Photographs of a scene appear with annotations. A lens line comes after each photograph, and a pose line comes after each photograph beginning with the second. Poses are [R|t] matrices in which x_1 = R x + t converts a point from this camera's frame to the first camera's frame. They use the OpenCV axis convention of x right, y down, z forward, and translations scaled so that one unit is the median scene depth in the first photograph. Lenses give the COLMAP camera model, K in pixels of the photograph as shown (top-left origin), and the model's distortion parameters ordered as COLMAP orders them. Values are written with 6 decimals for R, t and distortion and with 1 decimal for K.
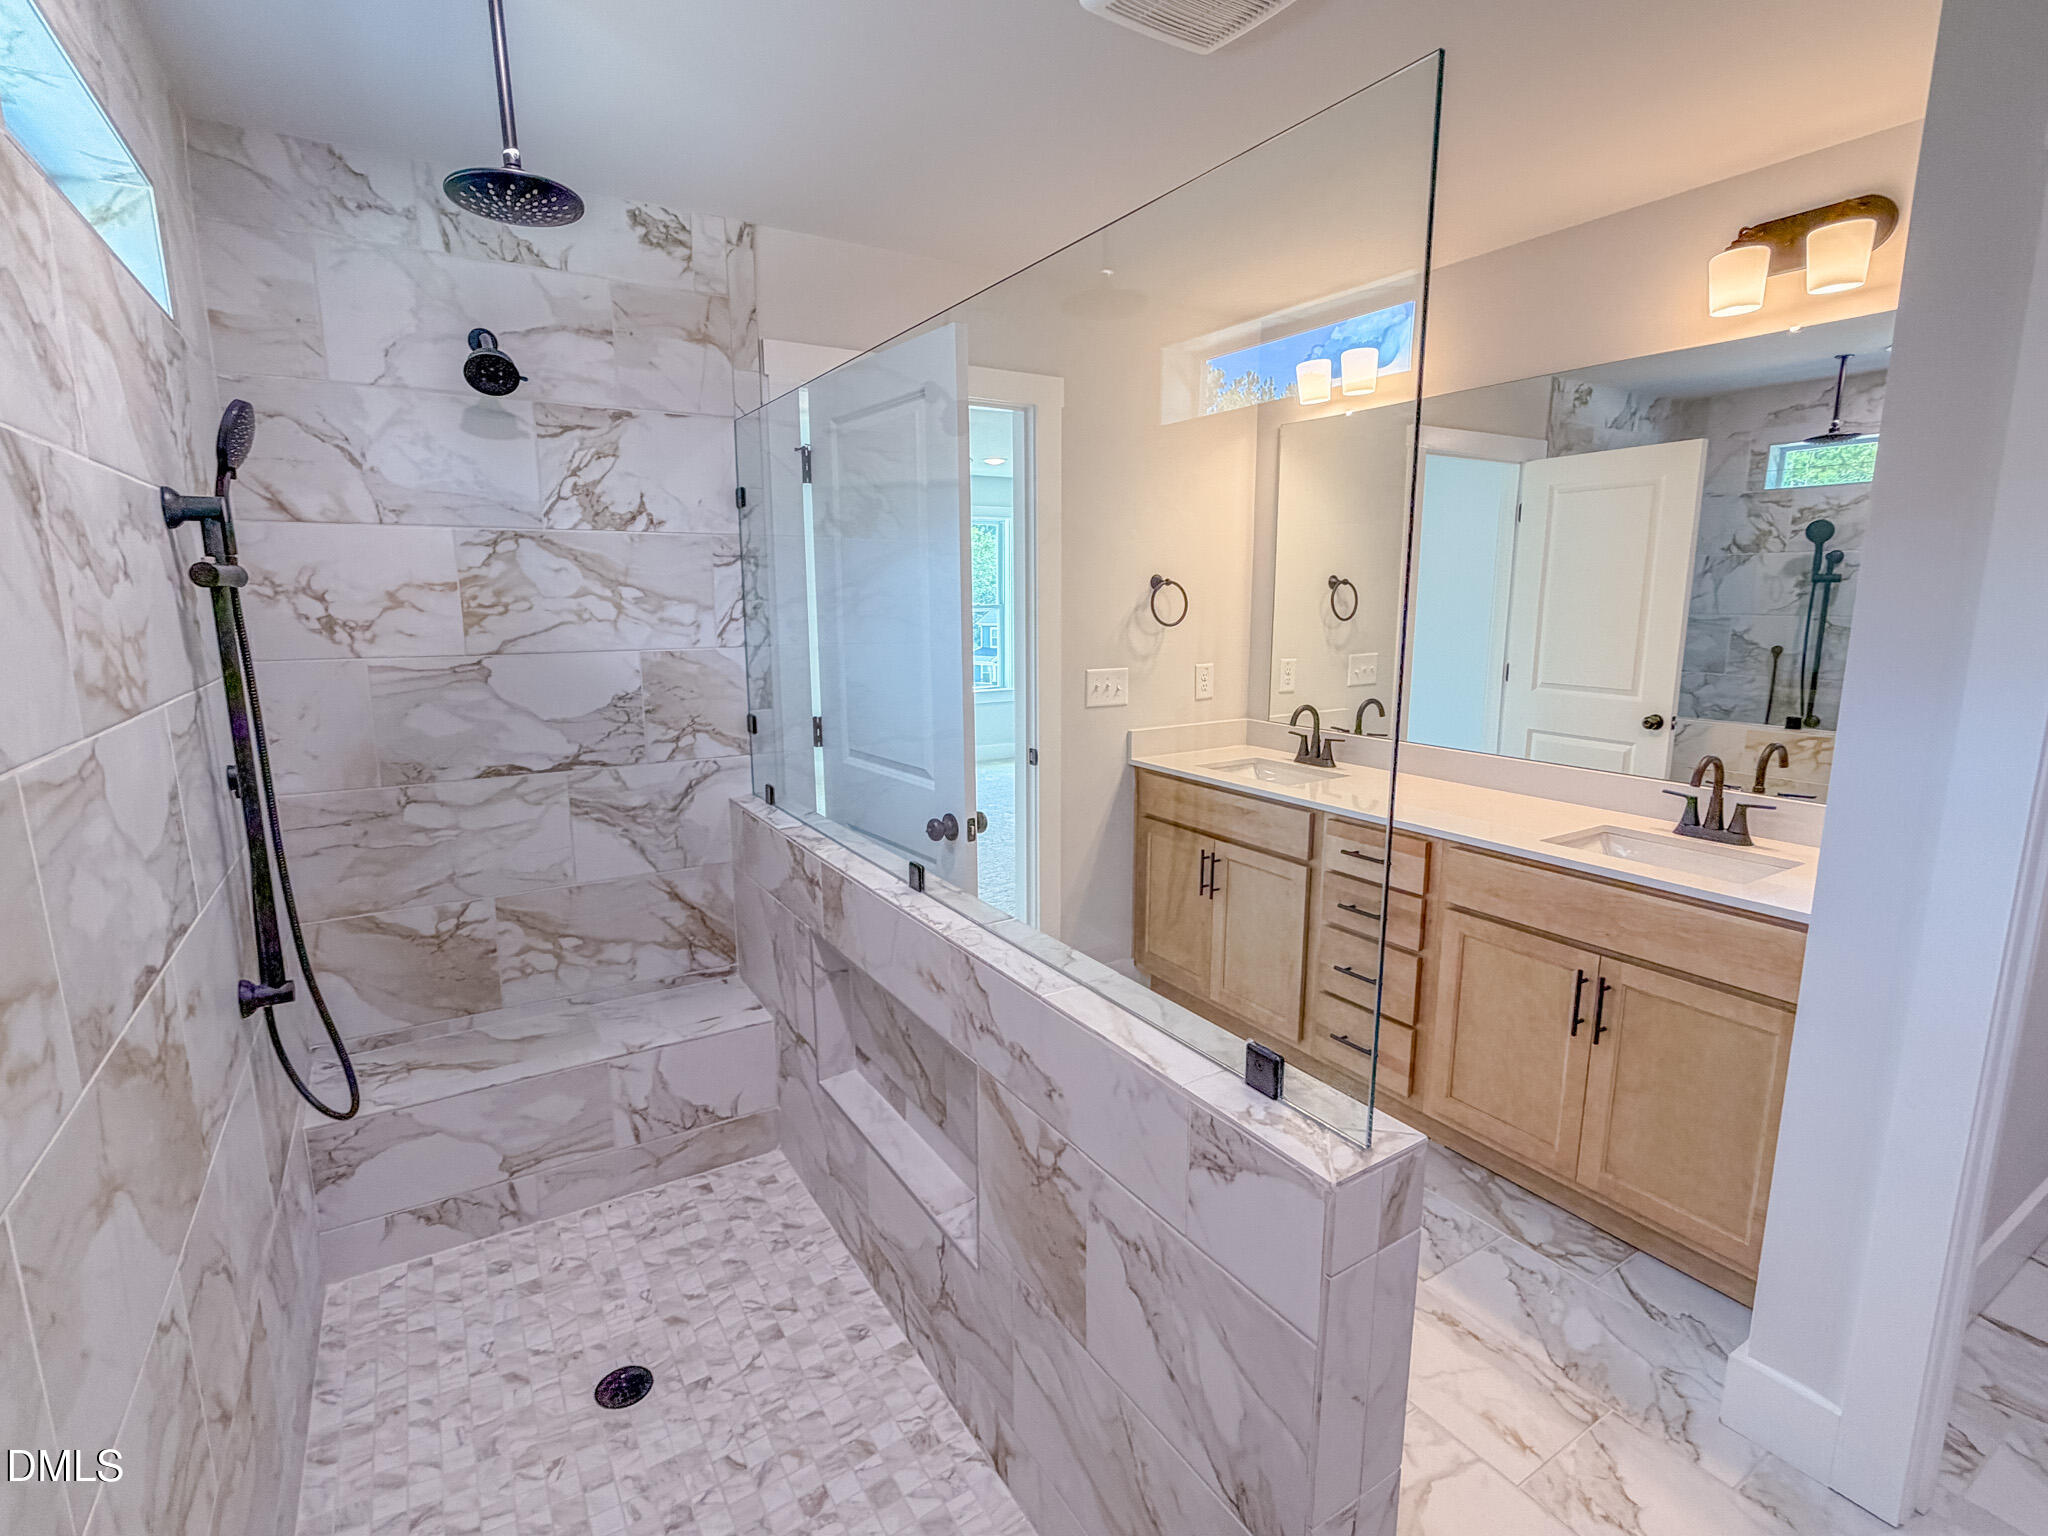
lens RADIAL K [[982.4, 0, 1029.7], [0, 982.4, 768.6], [0, 0, 1]] dist [-0.001294, 0.000609]
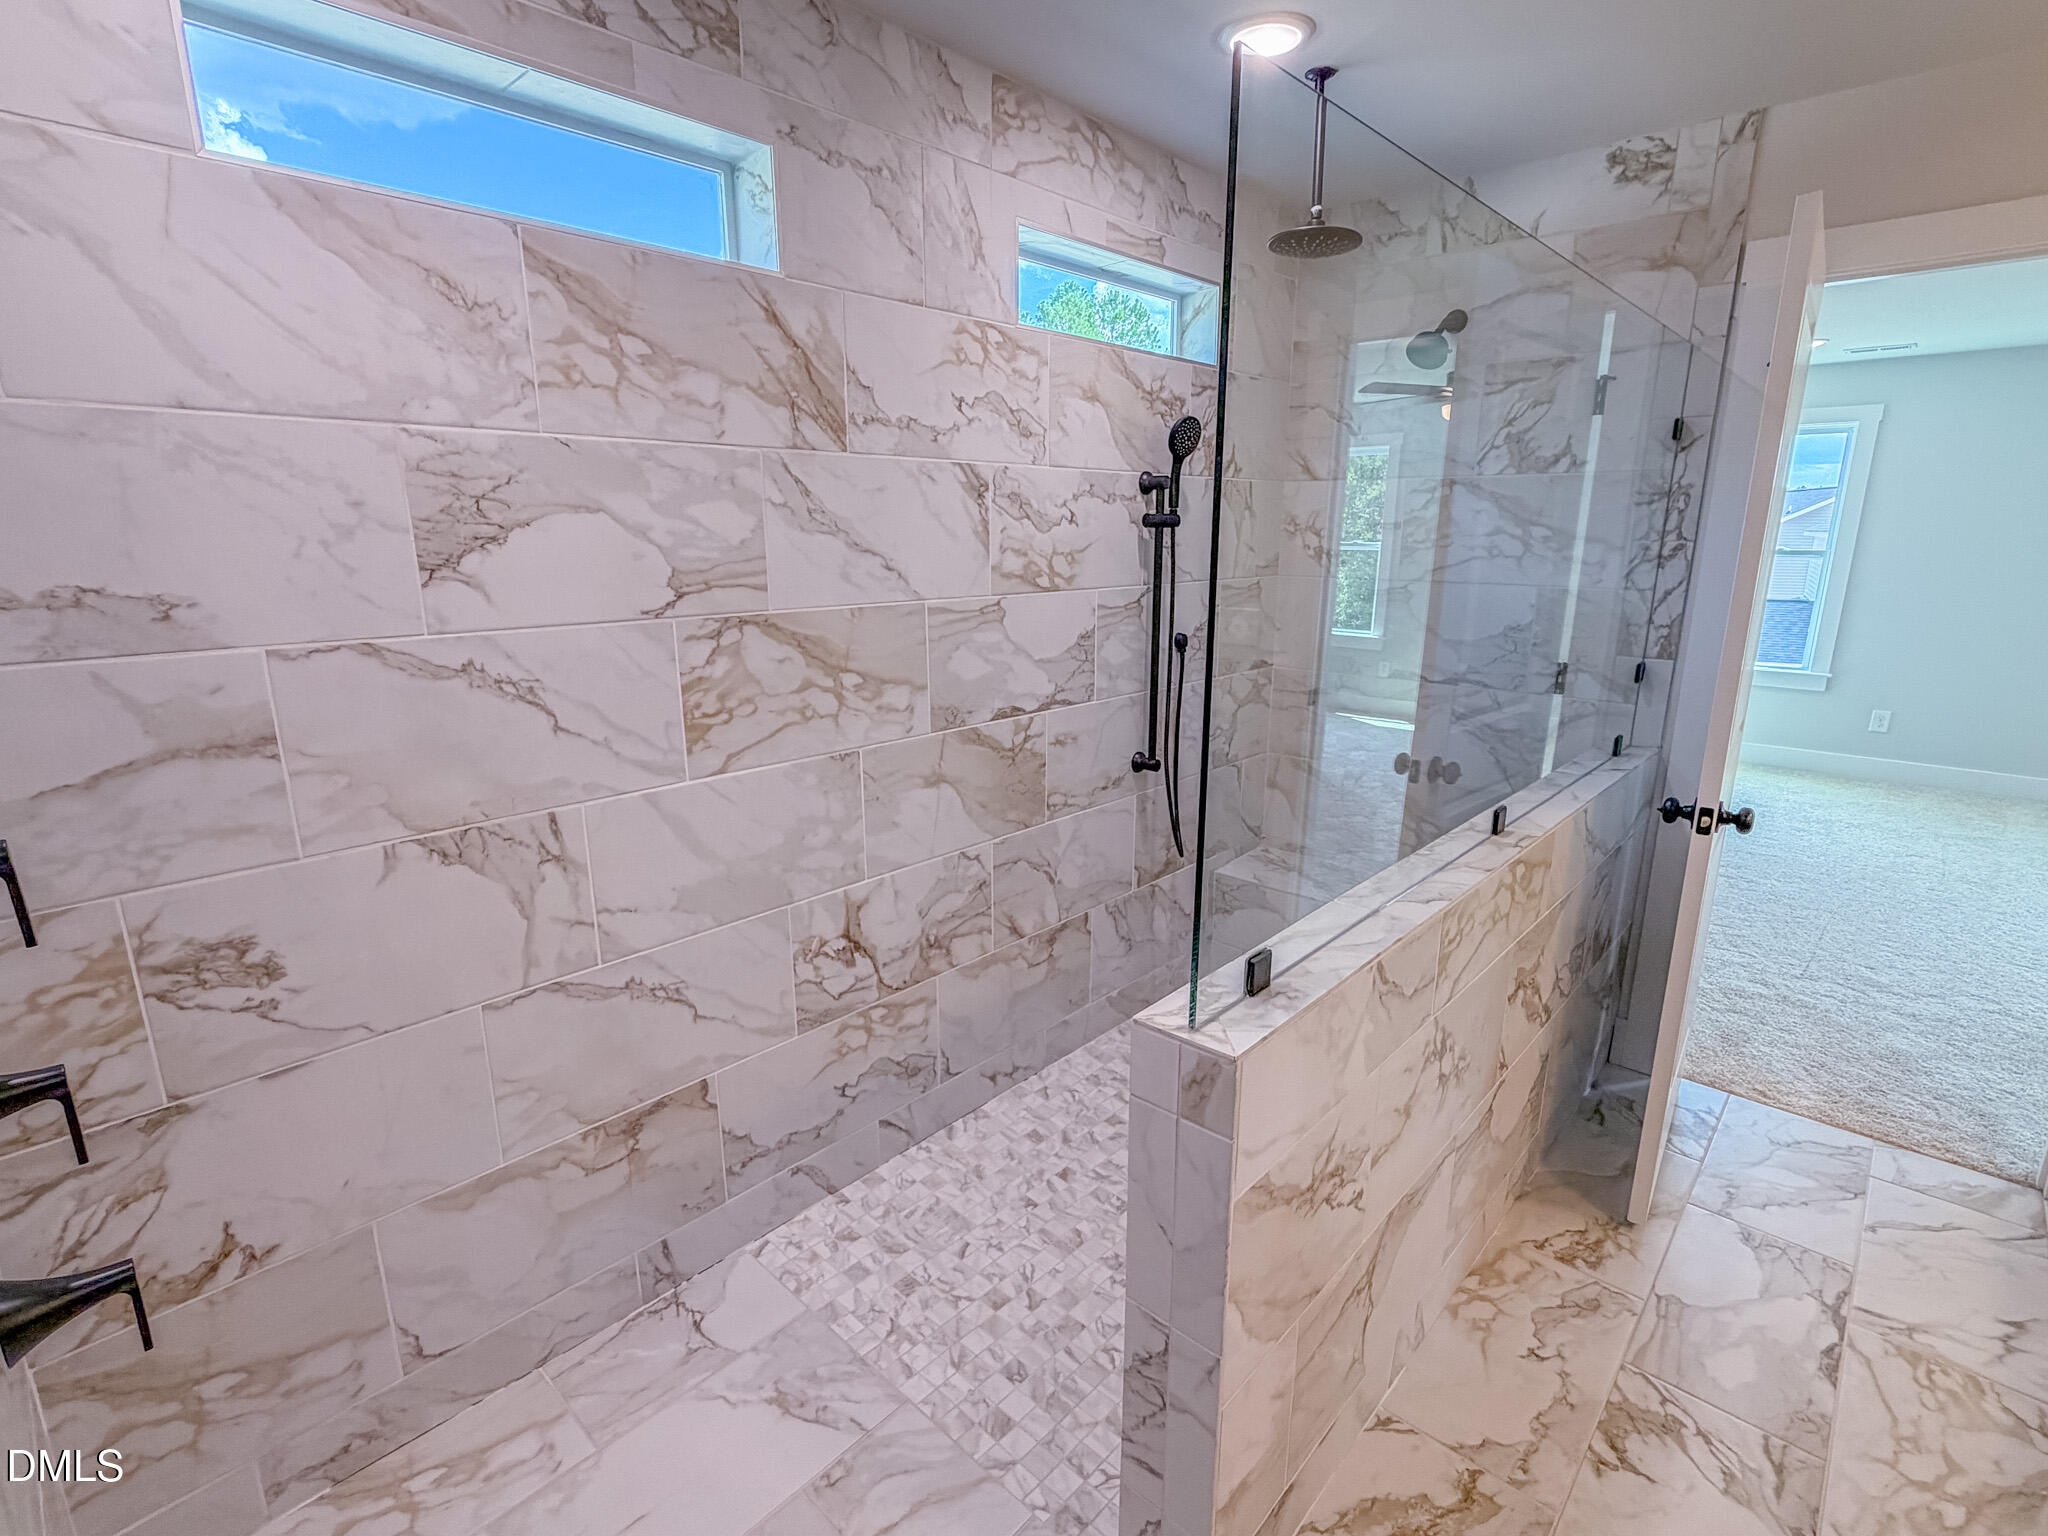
lens RADIAL K [[982.4, 0, 1020.0], [0, 982.4, 775.7], [0, 0, 1]] dist [-0.001294, 0.000609]
pose [[0.261890, 0.240421, -0.934672, 0.534640], [-0.173165, 0.964463, 0.199564, -0.039137], [0.949435, 0.109589, 0.294215, 0.180801]]
